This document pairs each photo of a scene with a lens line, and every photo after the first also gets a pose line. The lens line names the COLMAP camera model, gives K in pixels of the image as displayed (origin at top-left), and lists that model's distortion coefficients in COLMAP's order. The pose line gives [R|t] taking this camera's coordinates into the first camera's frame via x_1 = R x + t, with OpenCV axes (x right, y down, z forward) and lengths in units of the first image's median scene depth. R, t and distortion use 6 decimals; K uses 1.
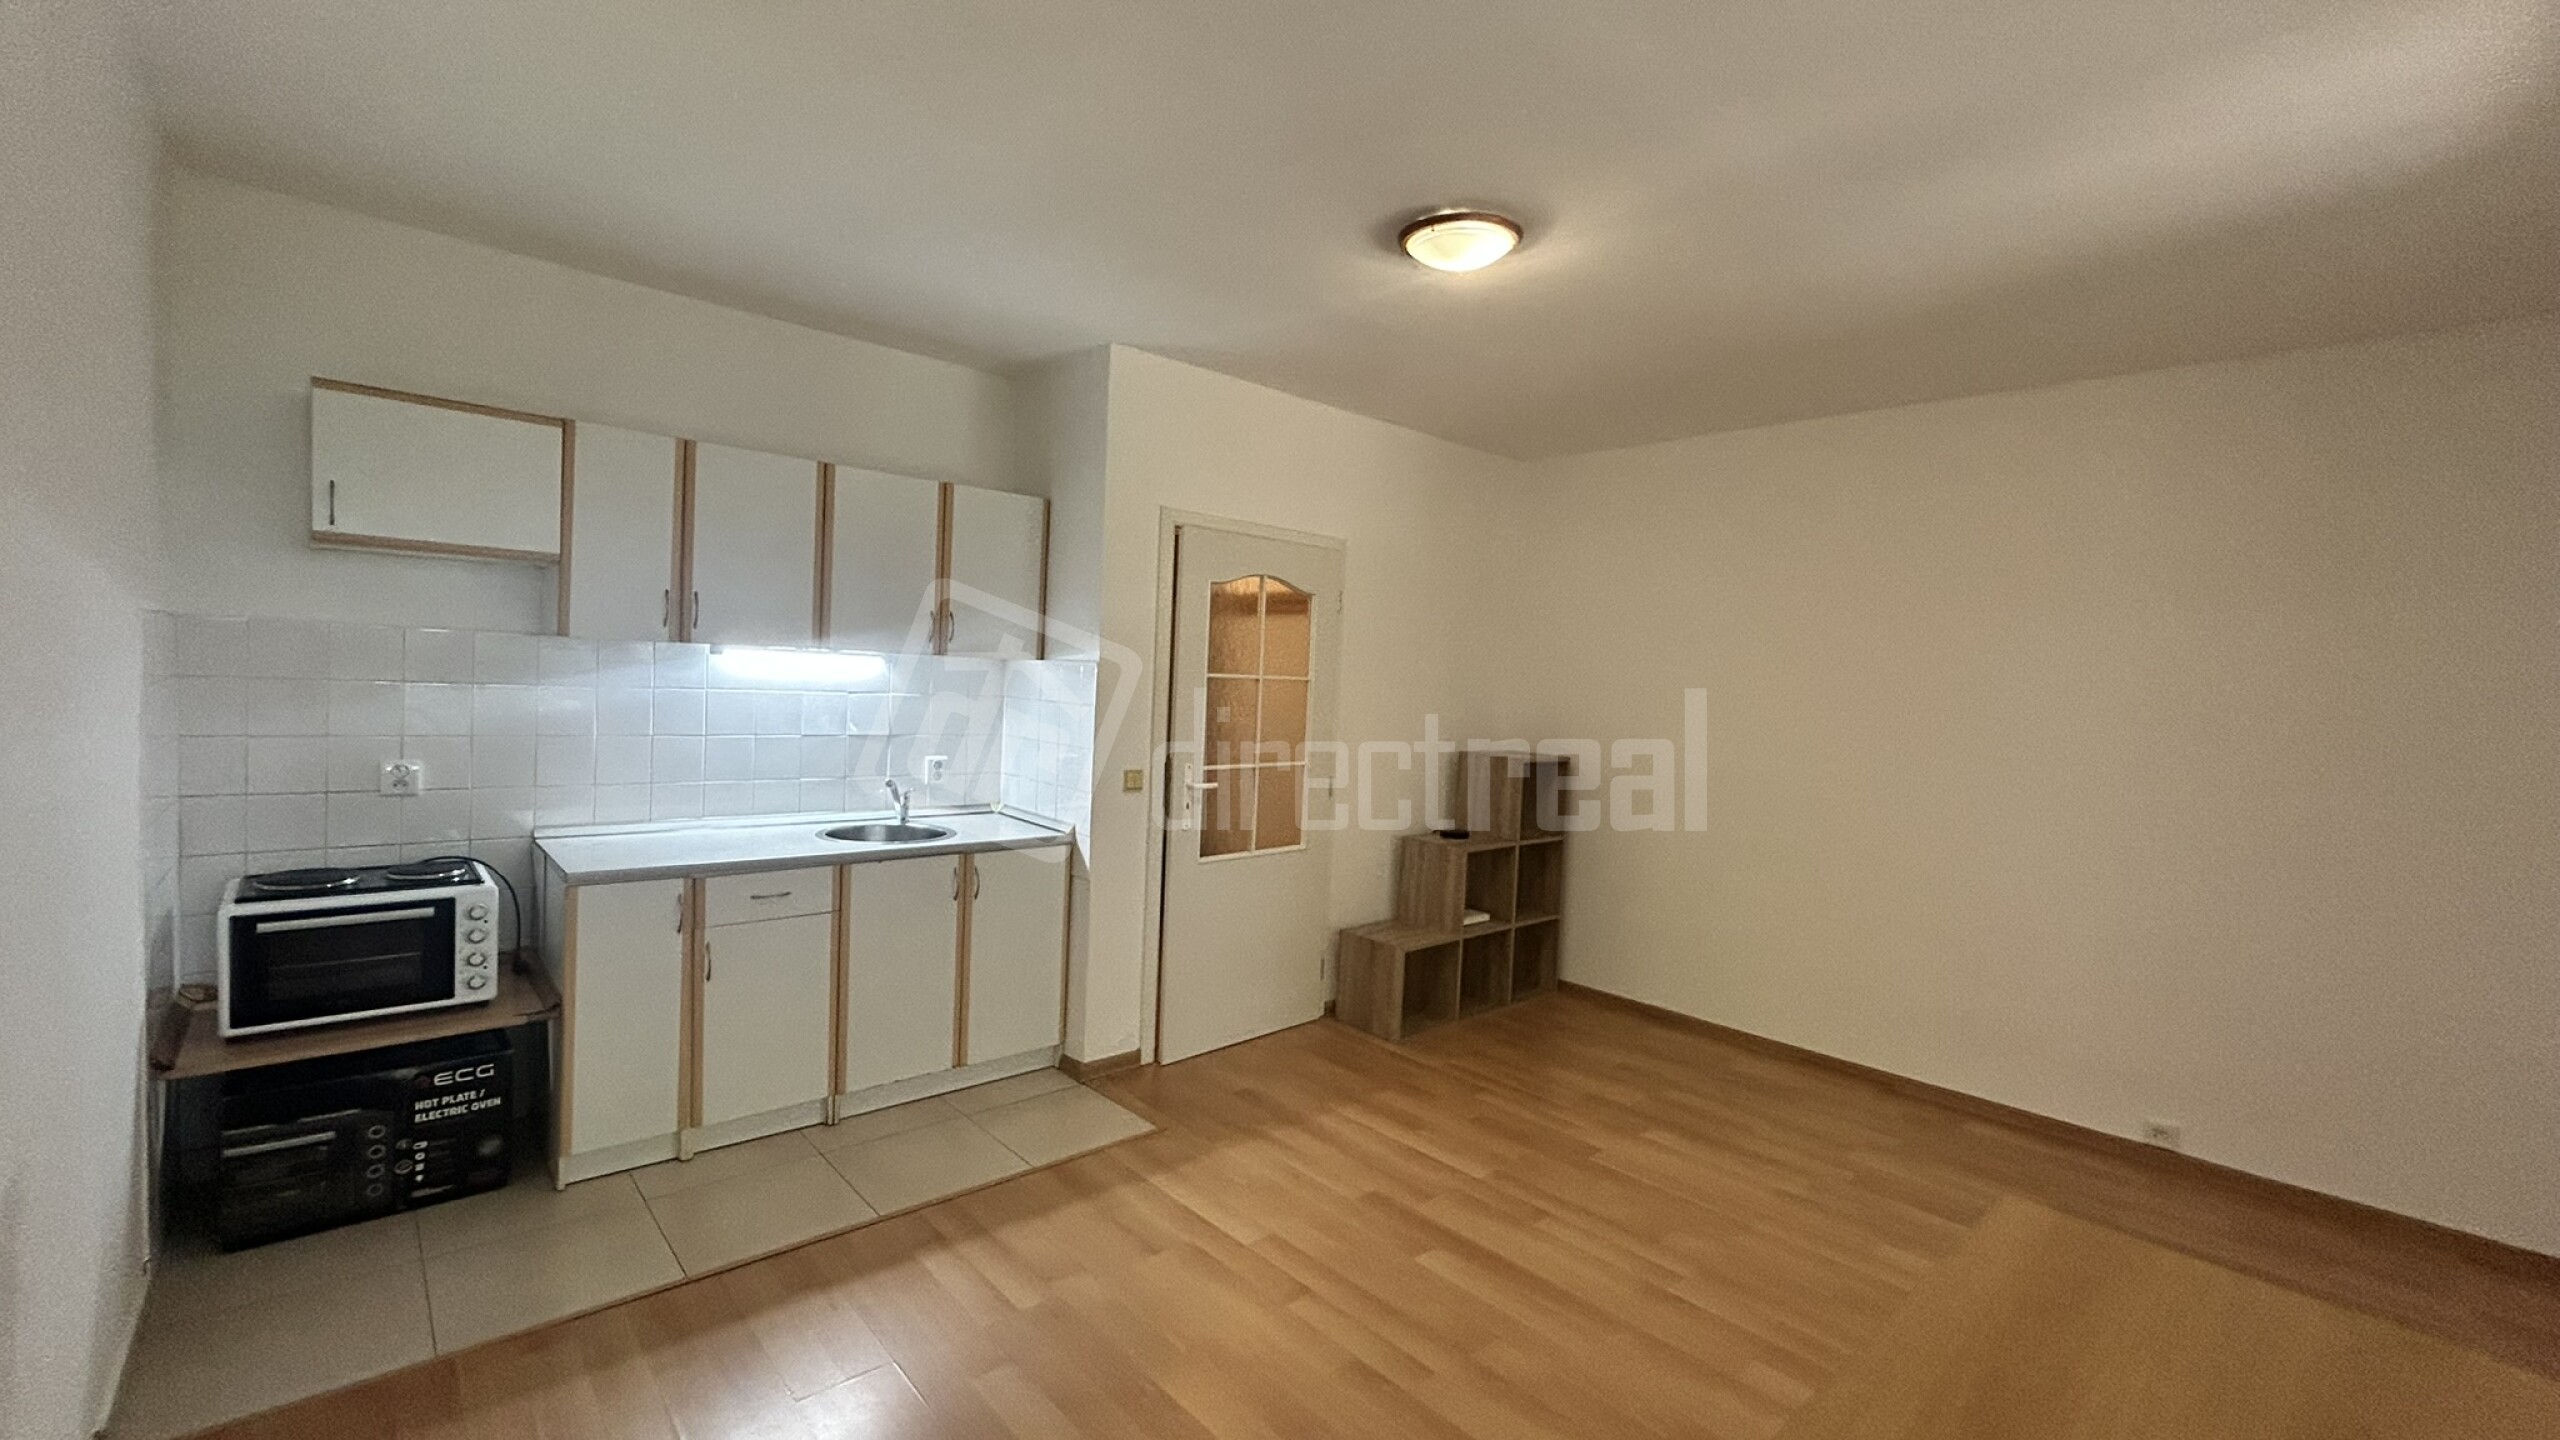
lens RADIAL K [[1039.5, 0, 1278.2], [0, 1039.5, 718.7], [0, 0, 1]] dist [-0.003045, 0.002065]
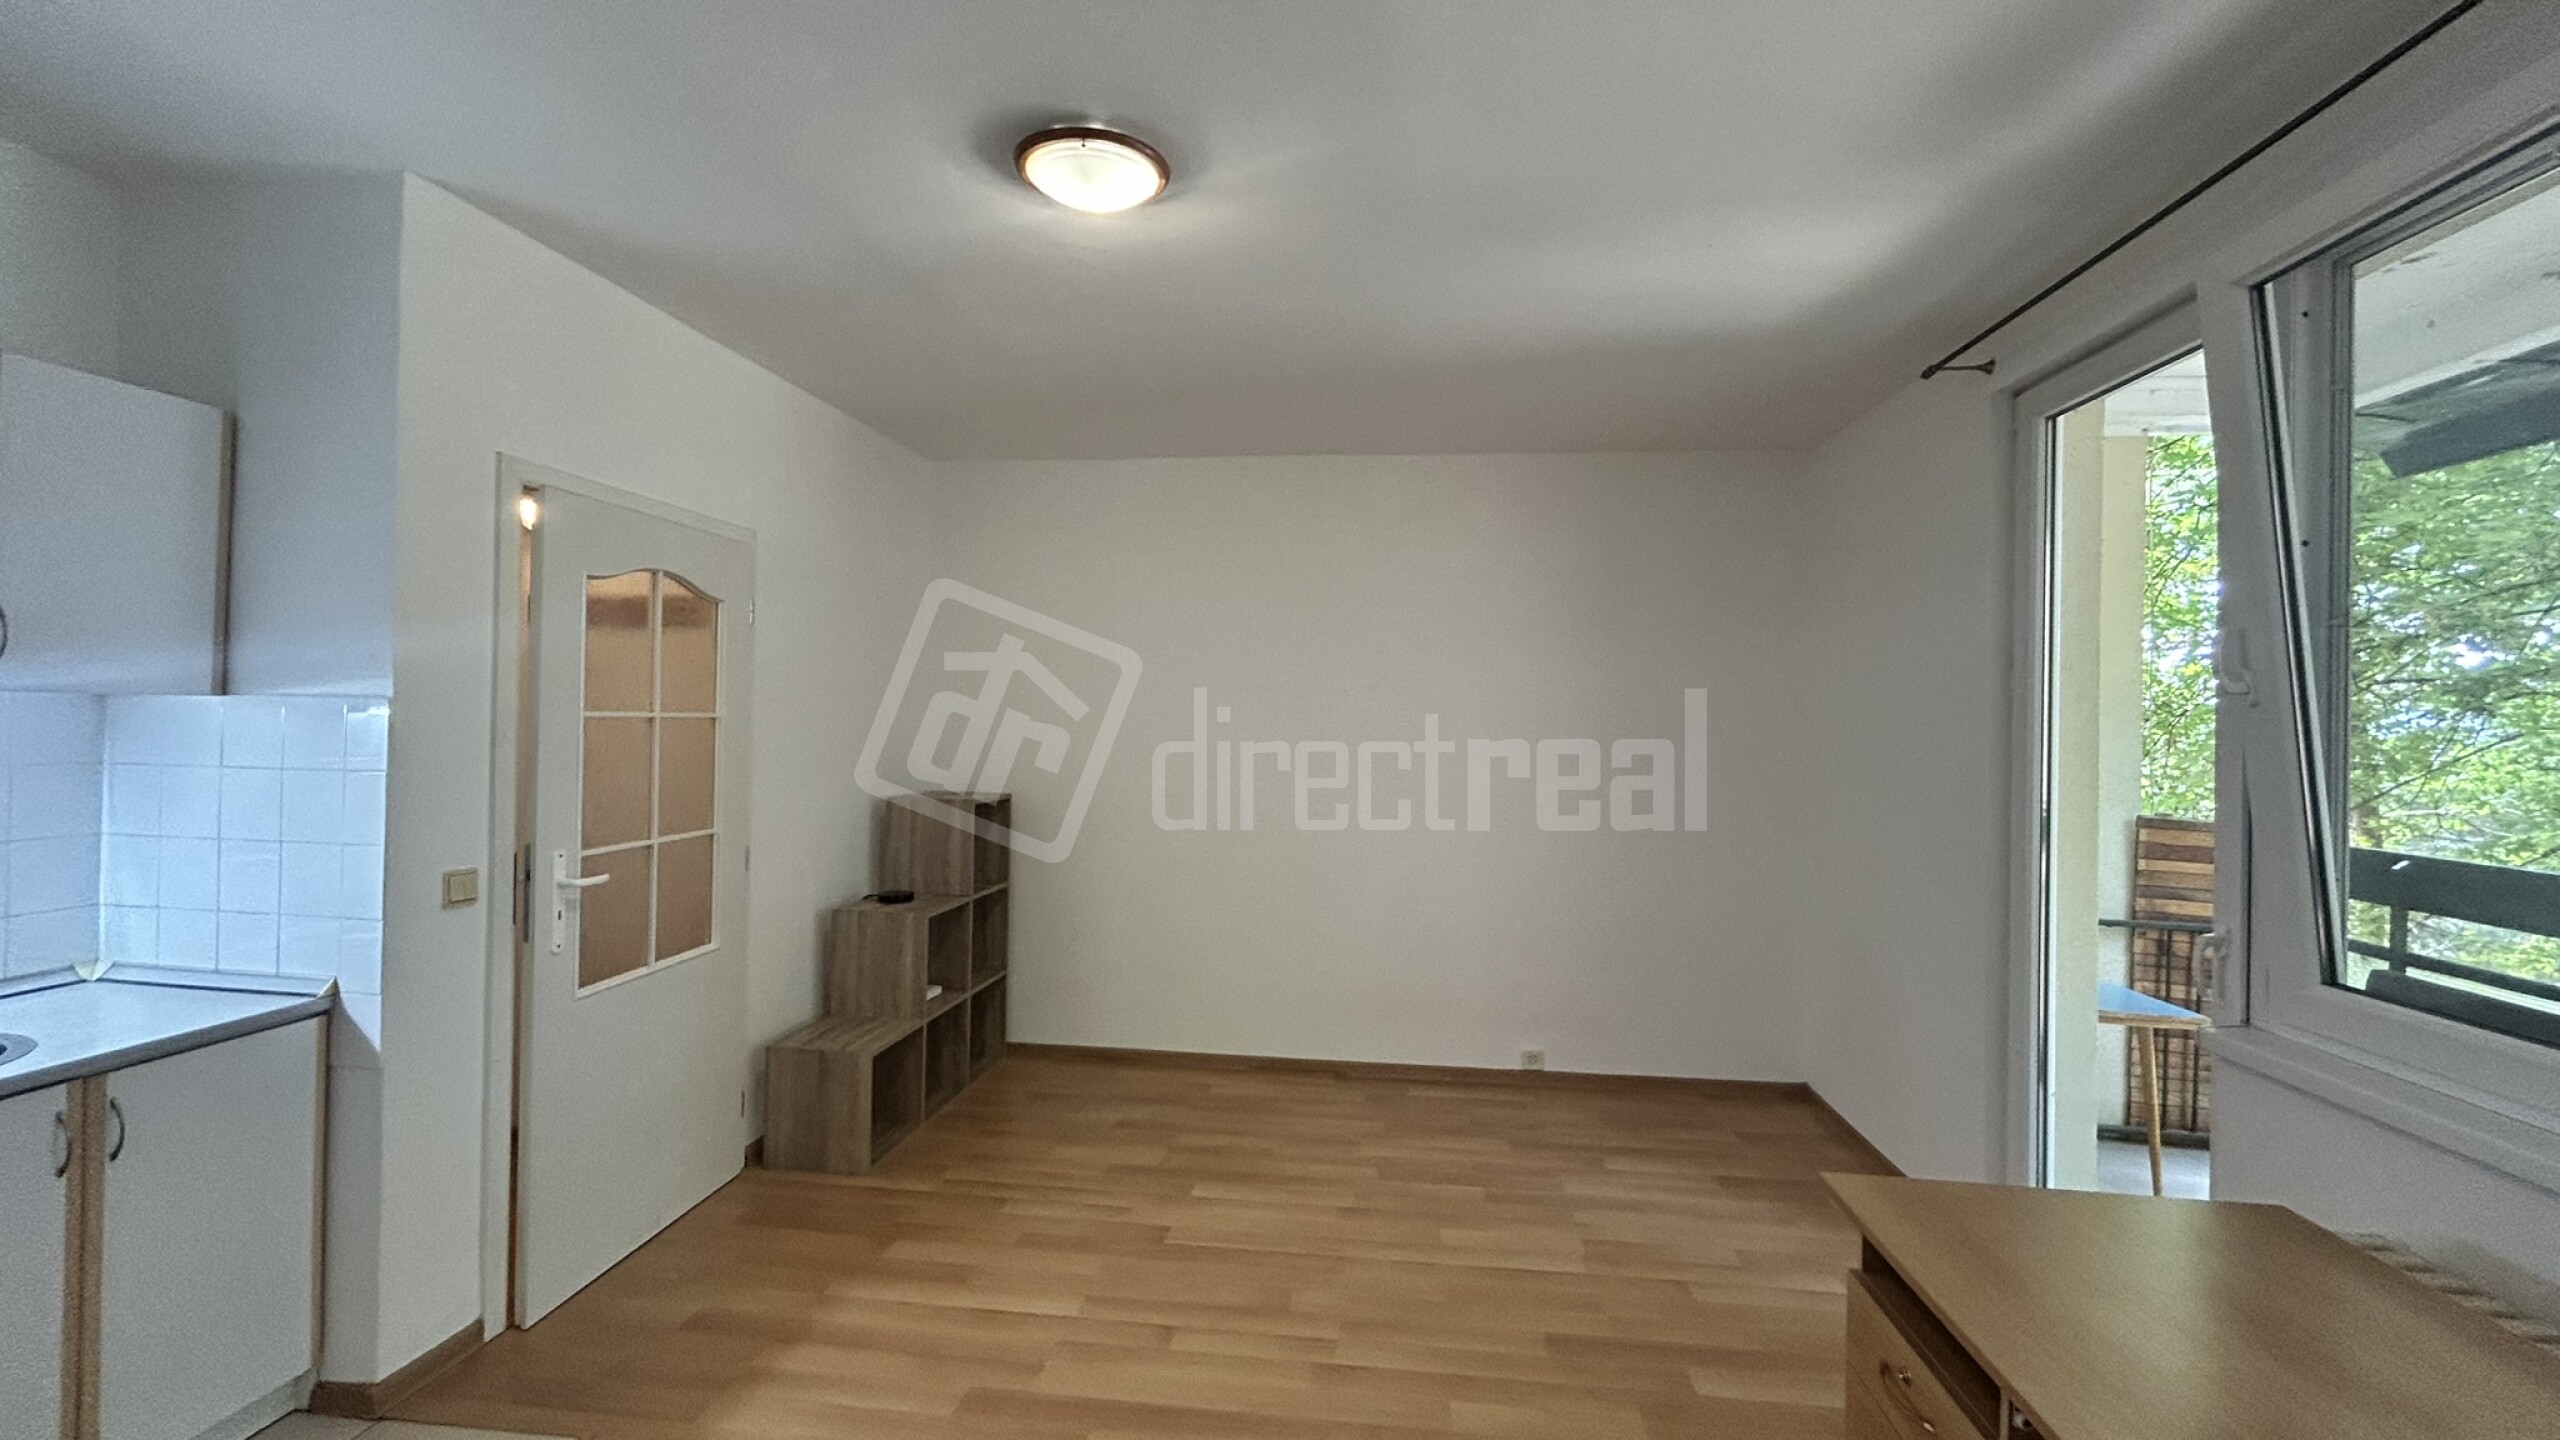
lens RADIAL K [[1039.5, 0, 1278.2], [0, 1039.5, 718.7], [0, 0, 1]] dist [-0.003045, 0.002065]
pose [[0.755944, -0.029931, 0.653952, -0.178921], [0.045527, 0.998939, -0.006907, -0.015301], [-0.653051, 0.034994, 0.756505, 0.218085]]
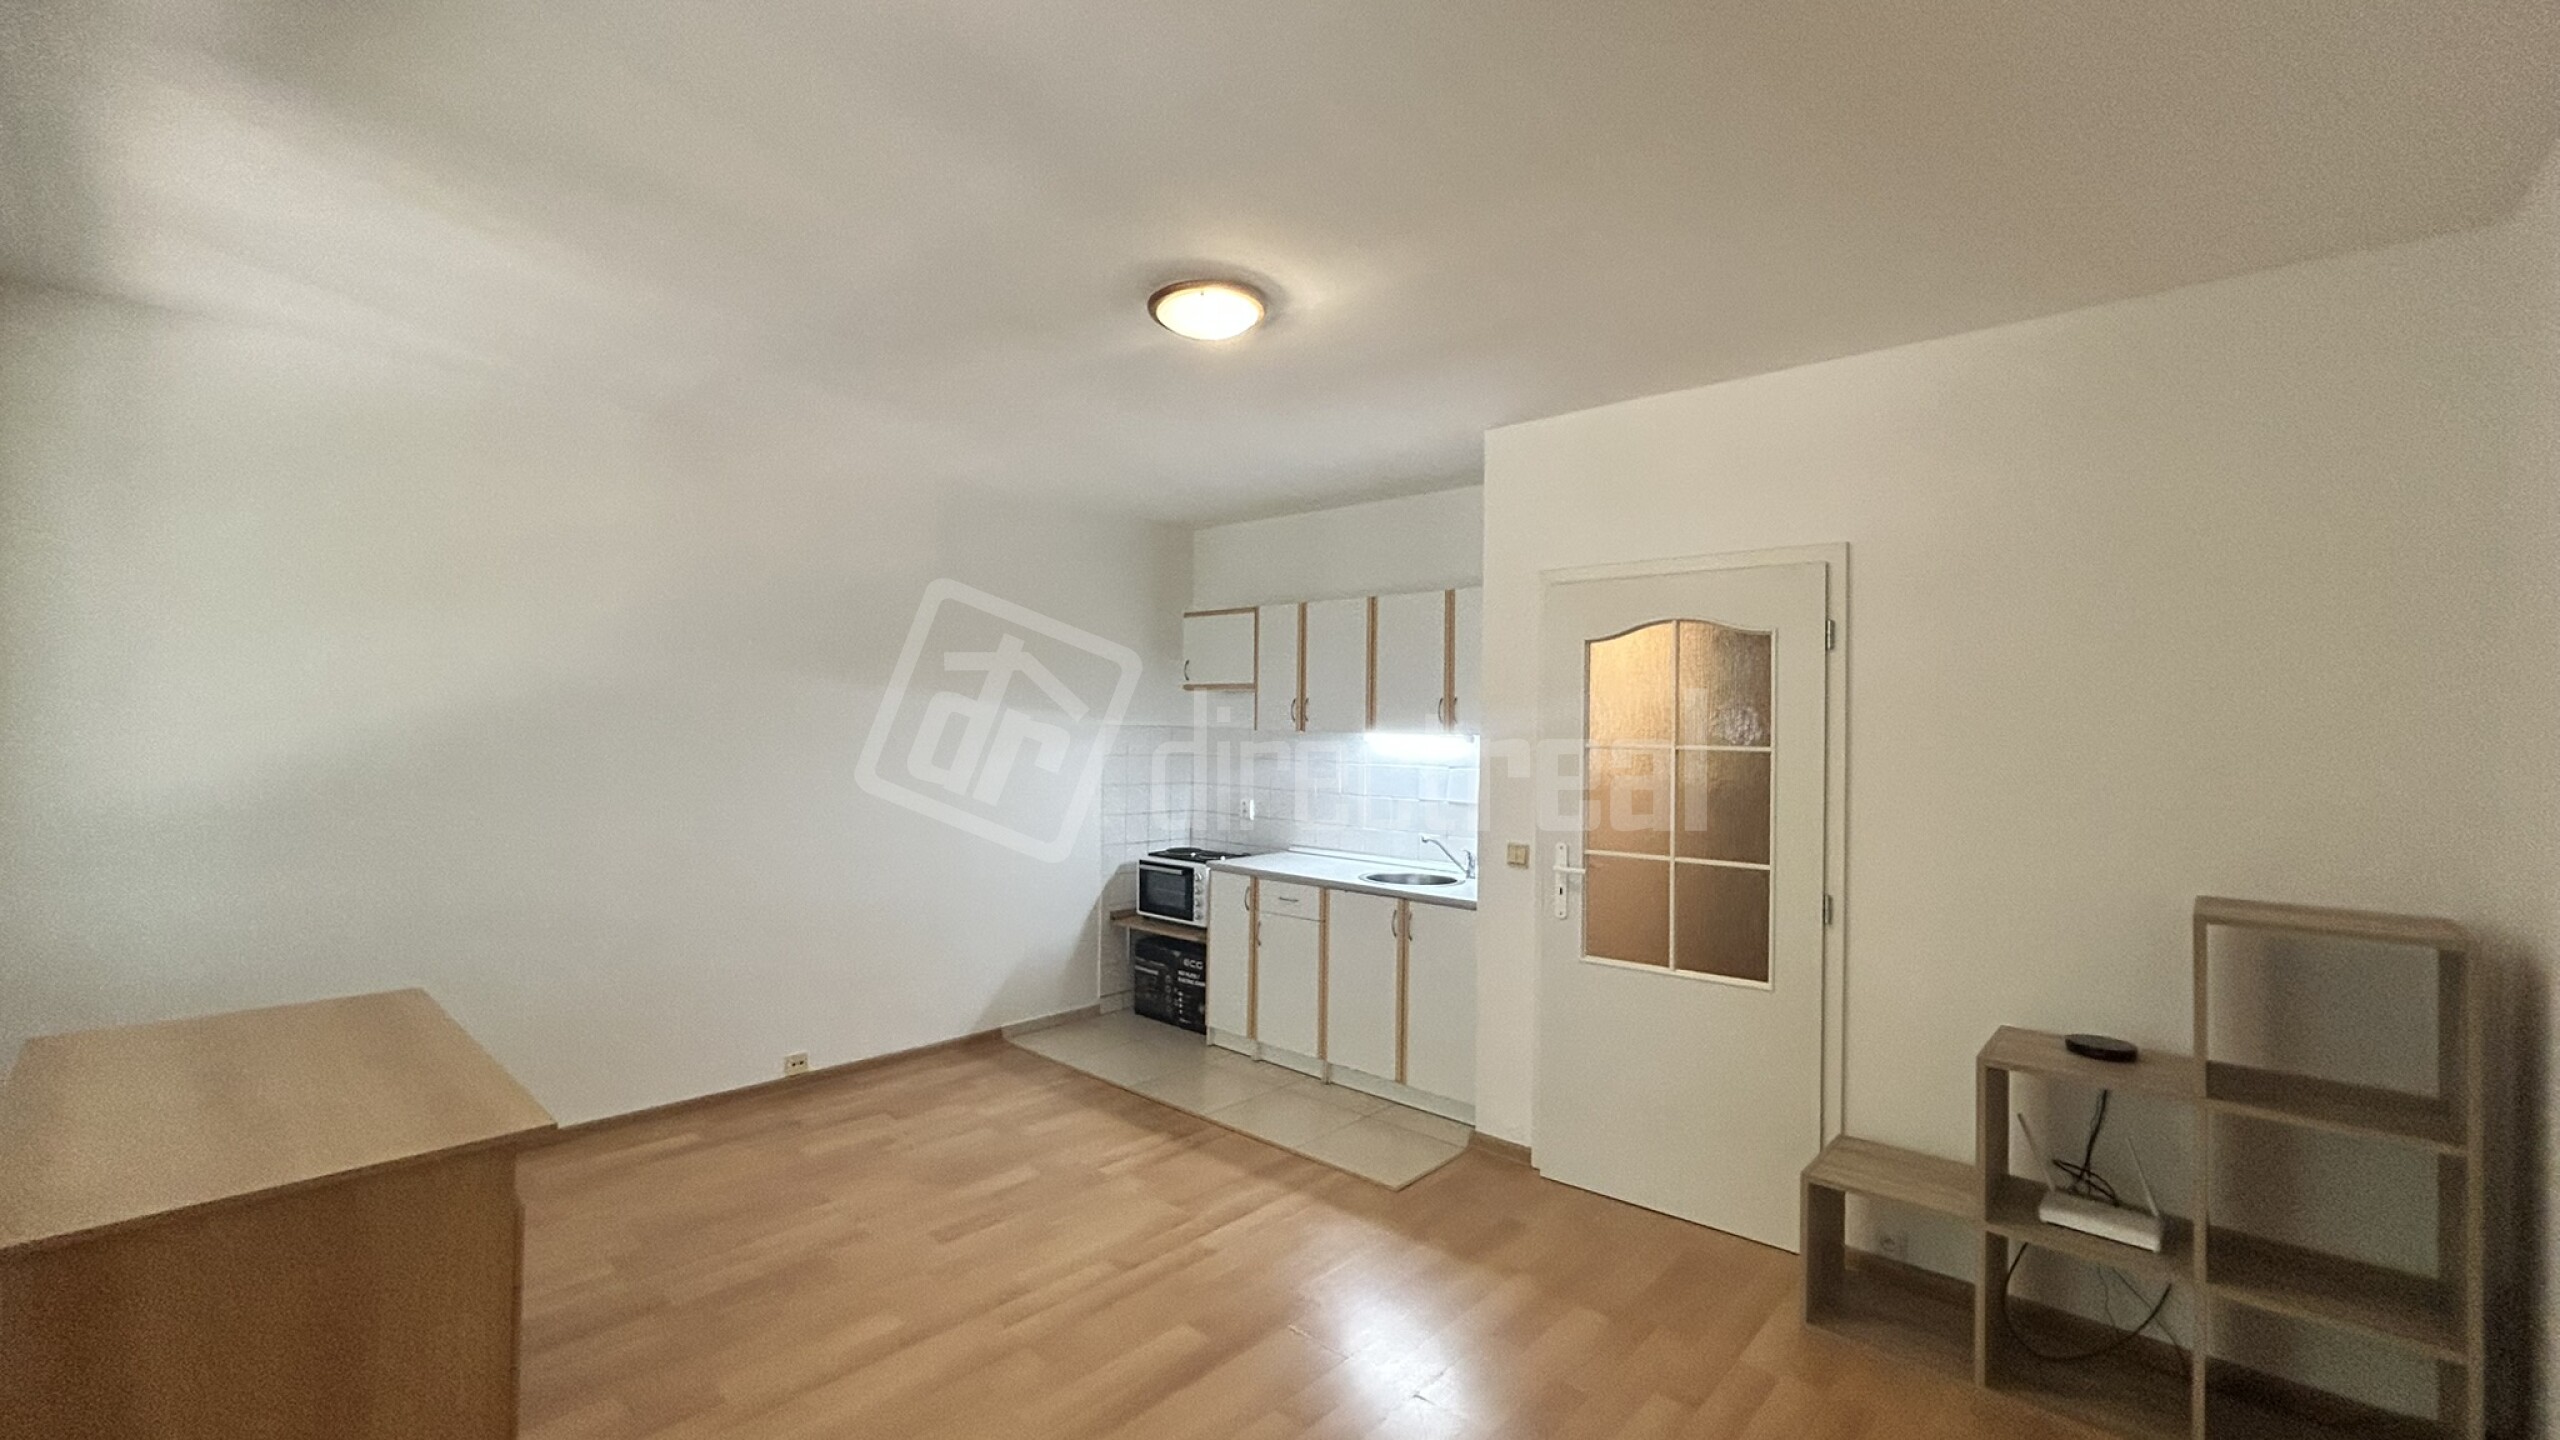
lens RADIAL K [[1039.5, 0, 1278.2], [0, 1039.5, 718.7], [0, 0, 1]] dist [-0.003045, 0.002065]
pose [[0.101180, -0.053781, -0.993413, 0.835465], [-0.055908, 0.996652, -0.059650, 0.002751], [0.993296, 0.061576, 0.097835, 0.697479]]
